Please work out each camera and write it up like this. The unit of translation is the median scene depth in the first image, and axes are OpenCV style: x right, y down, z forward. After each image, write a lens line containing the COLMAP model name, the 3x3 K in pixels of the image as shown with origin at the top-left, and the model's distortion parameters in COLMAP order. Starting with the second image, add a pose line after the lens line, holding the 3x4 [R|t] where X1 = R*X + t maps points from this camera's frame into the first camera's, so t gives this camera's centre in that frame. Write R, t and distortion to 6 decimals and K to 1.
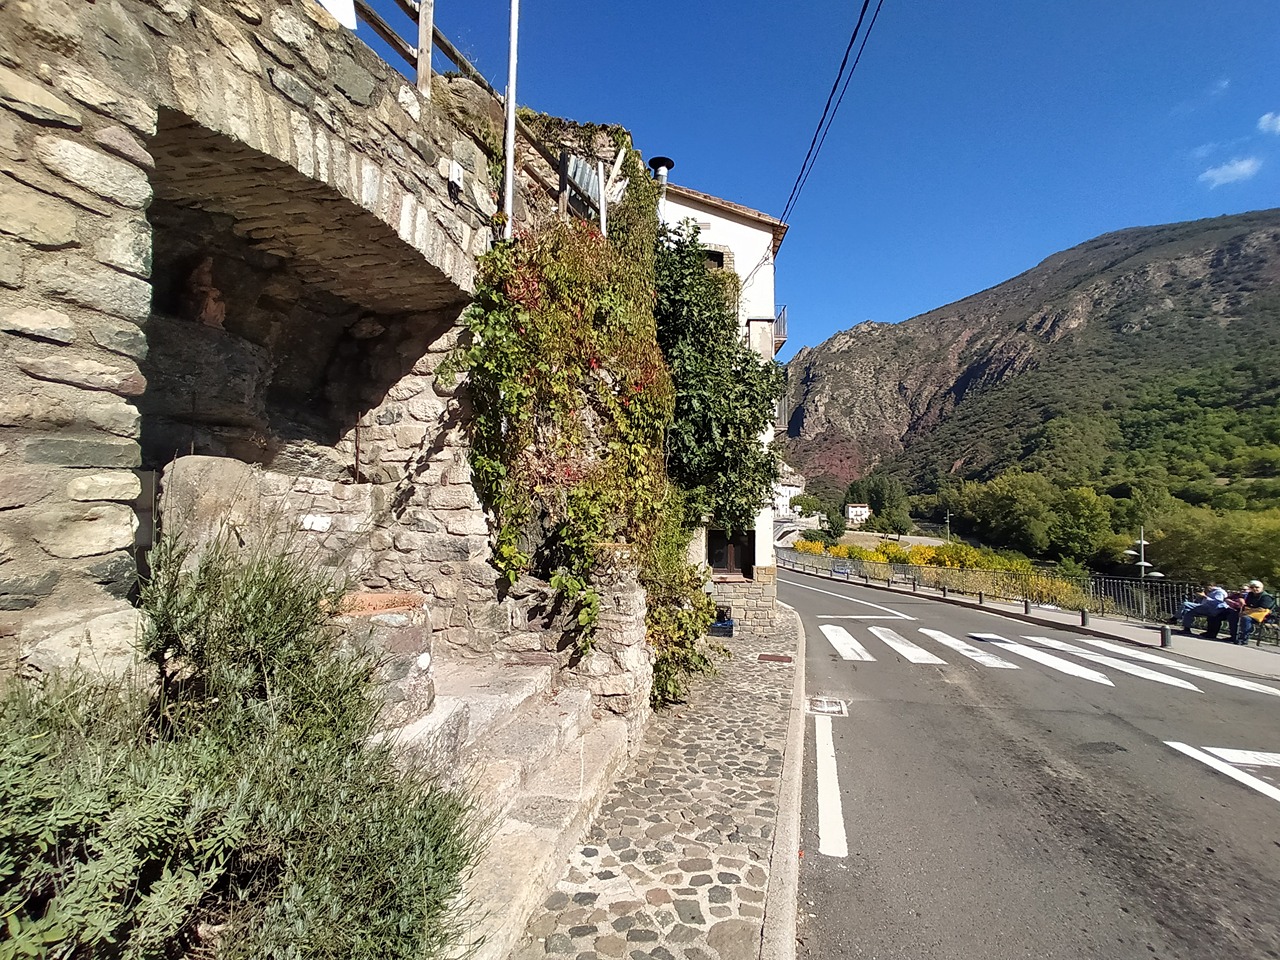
lens RADIAL K [[580.1, 0, 640.0], [0, 580.1, 480.0], [0, 0, 1]] dist [-0.019508, 0.006499]
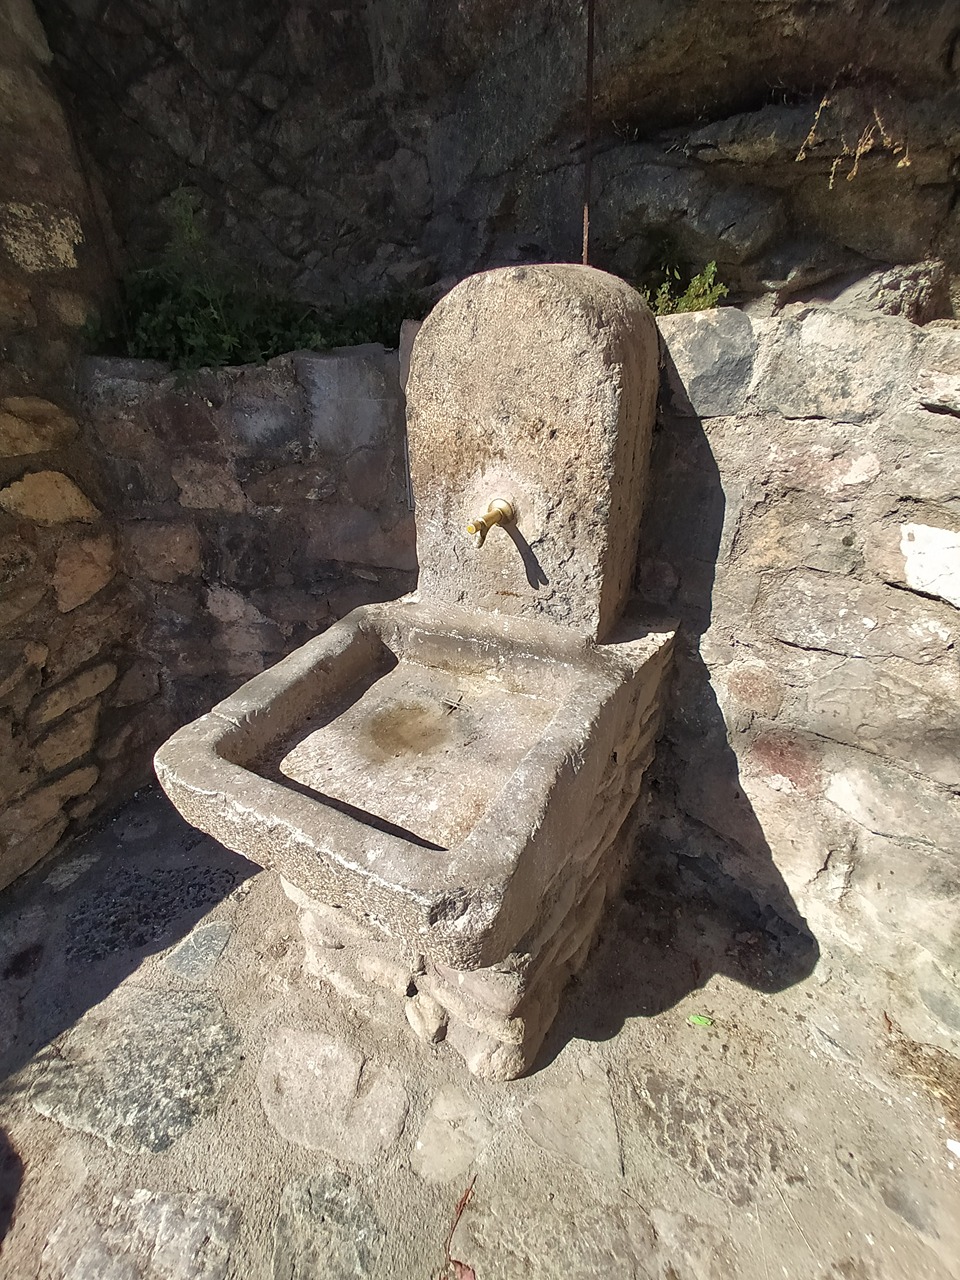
lens RADIAL K [[580.1, 0, 480.0], [0, 580.1, 647.6], [0, 0, 1]] dist [-0.019508, 0.006499]
pose [[-0.234571, 0.478180, -0.846357, -0.092647], [0.032637, 0.874032, 0.484770, -0.003263], [0.971551, 0.086090, -0.220629, 0.248130]]
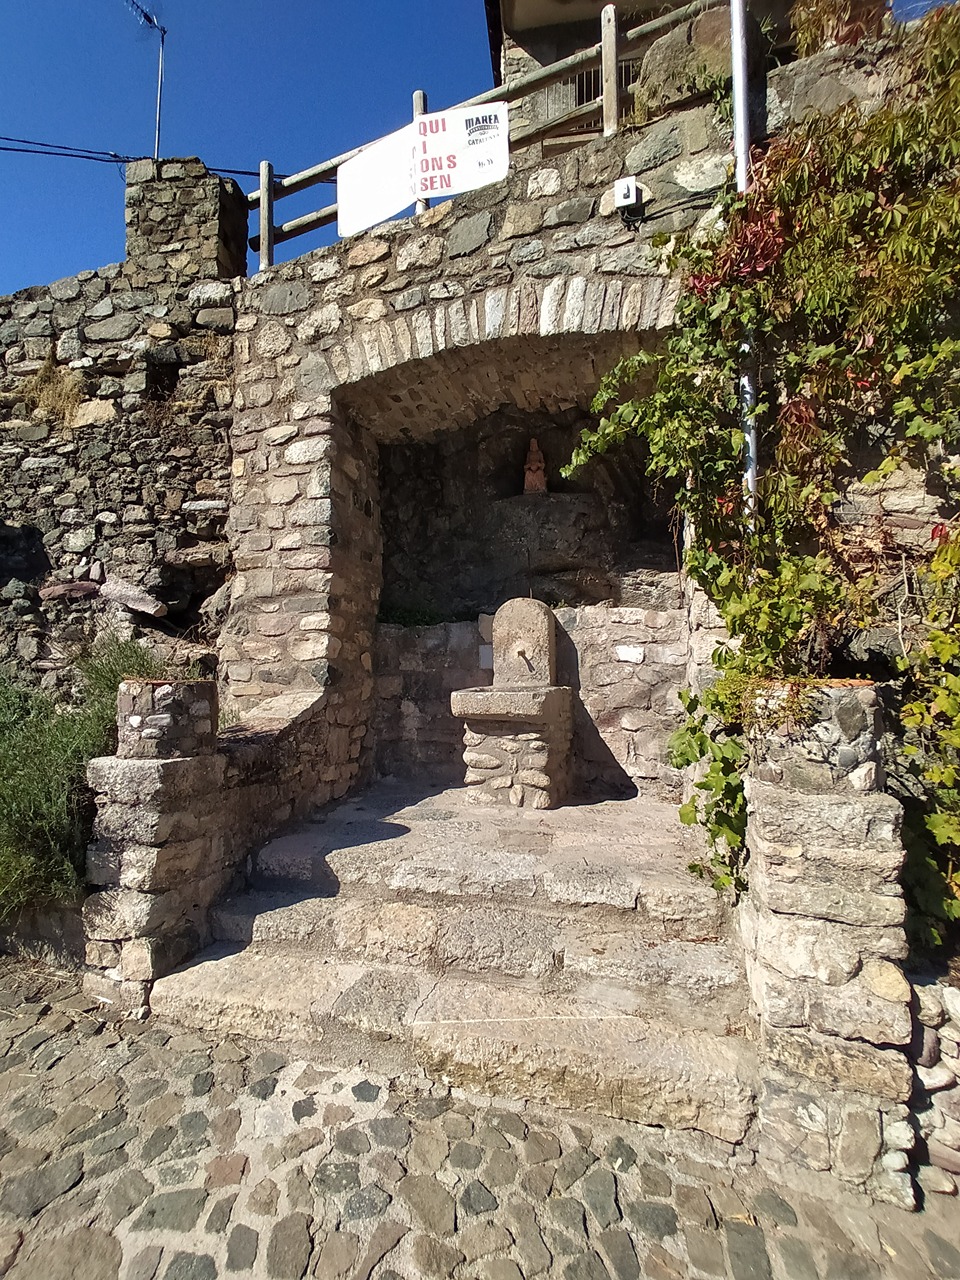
lens RADIAL K [[580.1, 0, 480.0], [0, 580.1, 647.6], [0, 0, 1]] dist [-0.019508, 0.006499]
pose [[-0.045081, -0.049971, -0.997733, 0.117718], [0.043759, 0.997691, -0.051946, 0.029355], [0.998025, -0.046001, -0.042790, 0.225244]]
